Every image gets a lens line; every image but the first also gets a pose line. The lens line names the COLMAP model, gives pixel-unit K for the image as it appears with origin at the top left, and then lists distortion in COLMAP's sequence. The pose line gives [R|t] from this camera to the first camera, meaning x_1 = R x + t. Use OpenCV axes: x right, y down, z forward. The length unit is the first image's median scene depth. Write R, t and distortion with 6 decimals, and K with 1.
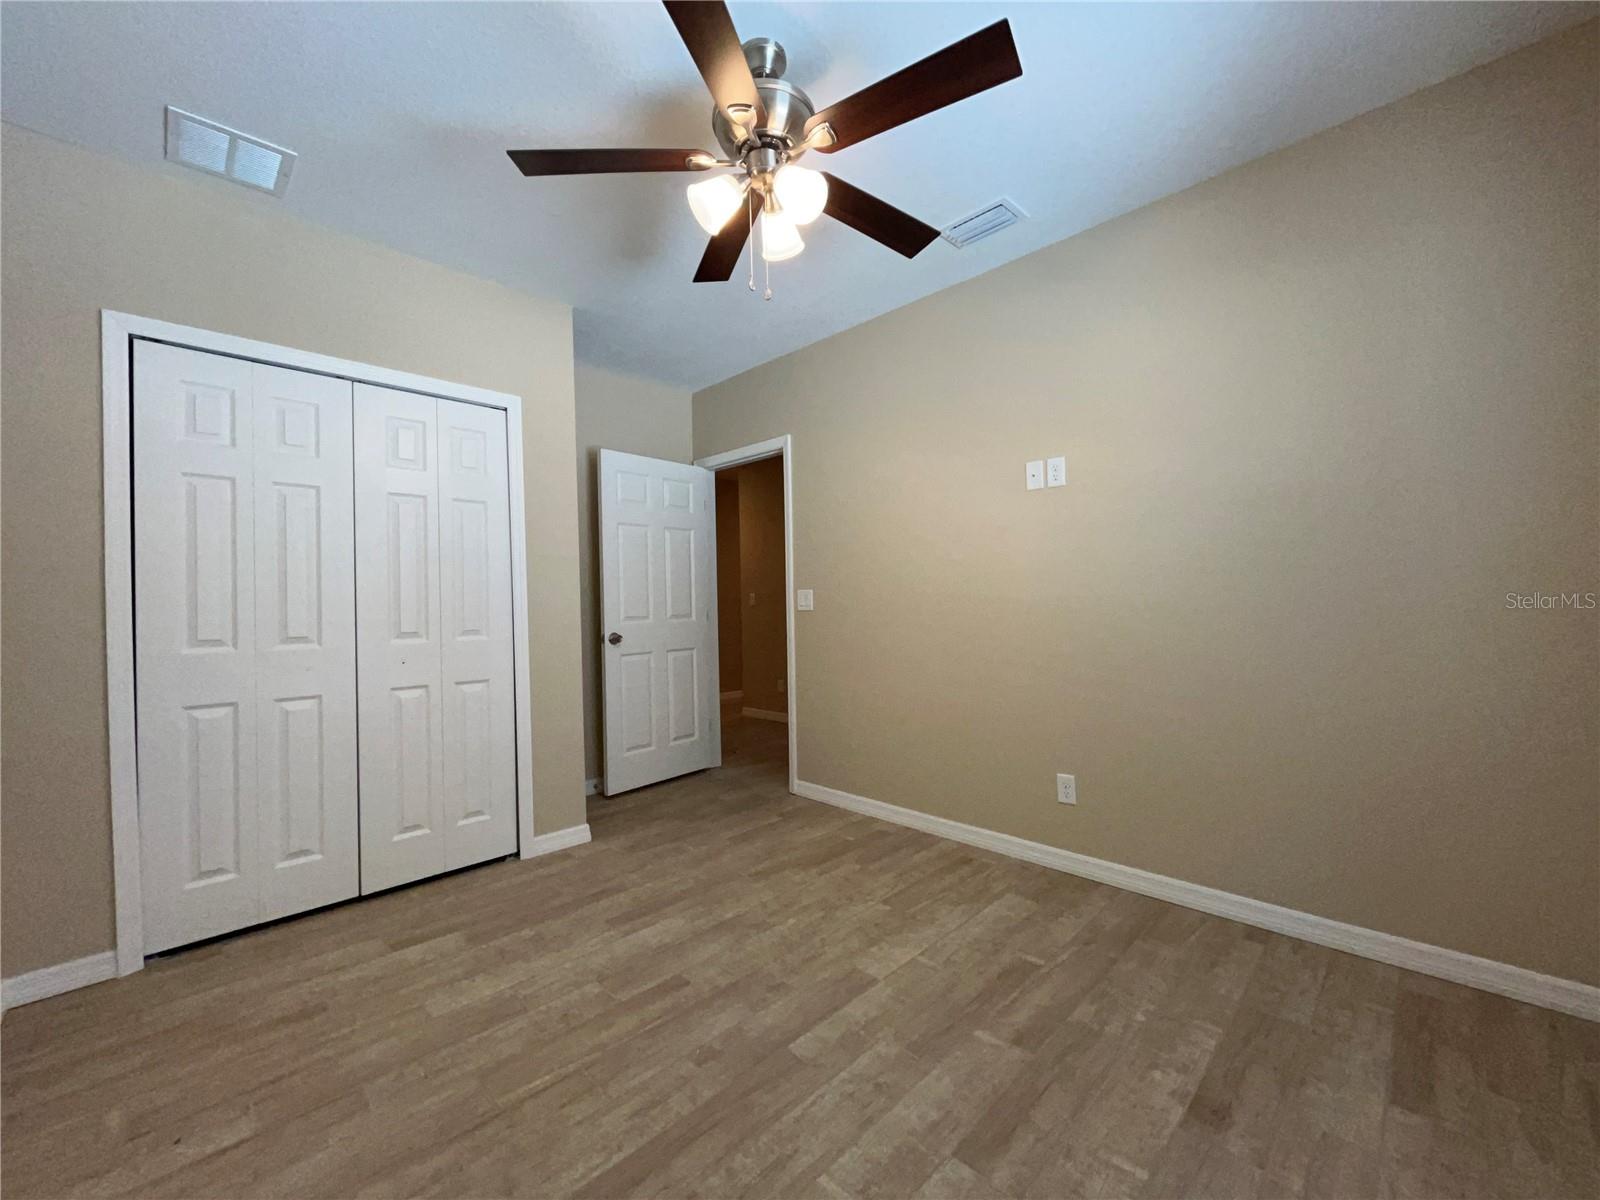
lens RADIAL K [[646.3, 0, 800.0], [0, 646.3, 600.0], [0, 0, 1]] dist [0.000577, 0.000093]
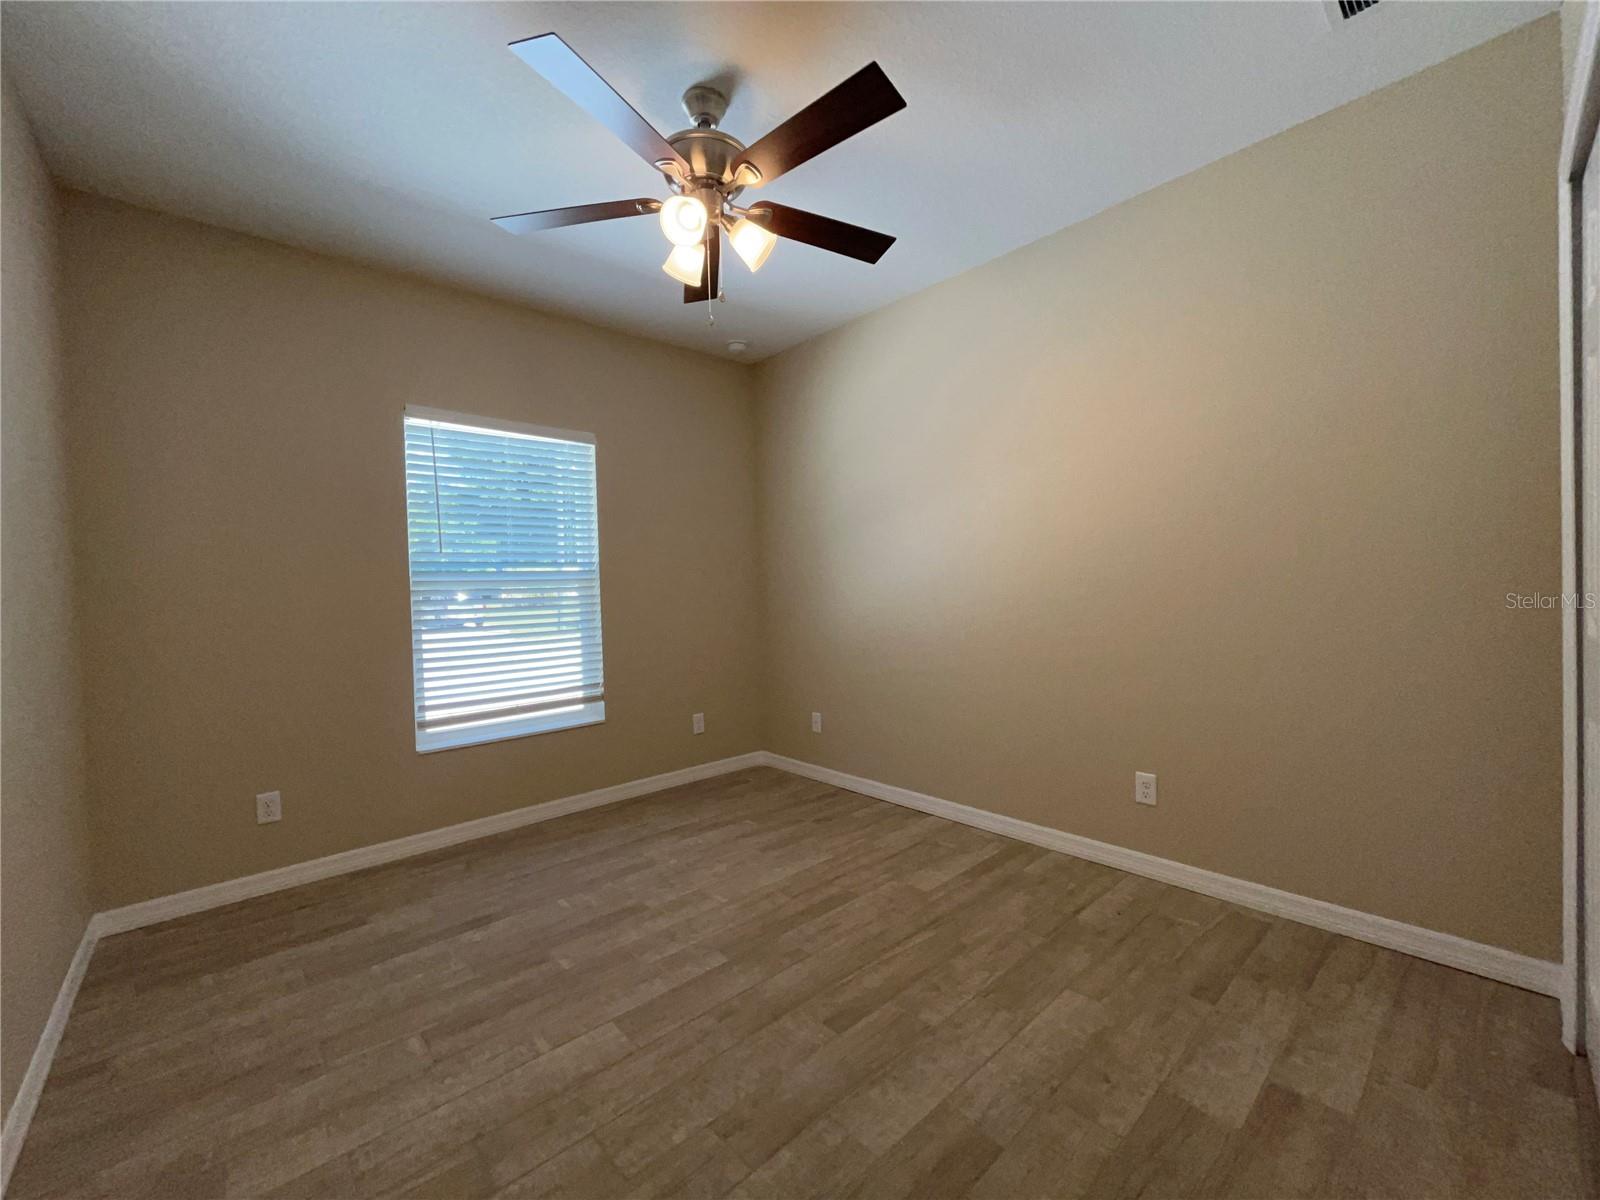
lens RADIAL K [[646.3, 0, 800.0], [0, 646.3, 600.0], [0, 0, 1]] dist [0.000577, 0.000093]
pose [[-0.997731, 0.045850, 0.049306, -0.220705], [0.046718, 0.998770, 0.016596, -0.003639], [-0.048485, 0.018862, -0.998646, 1.992566]]
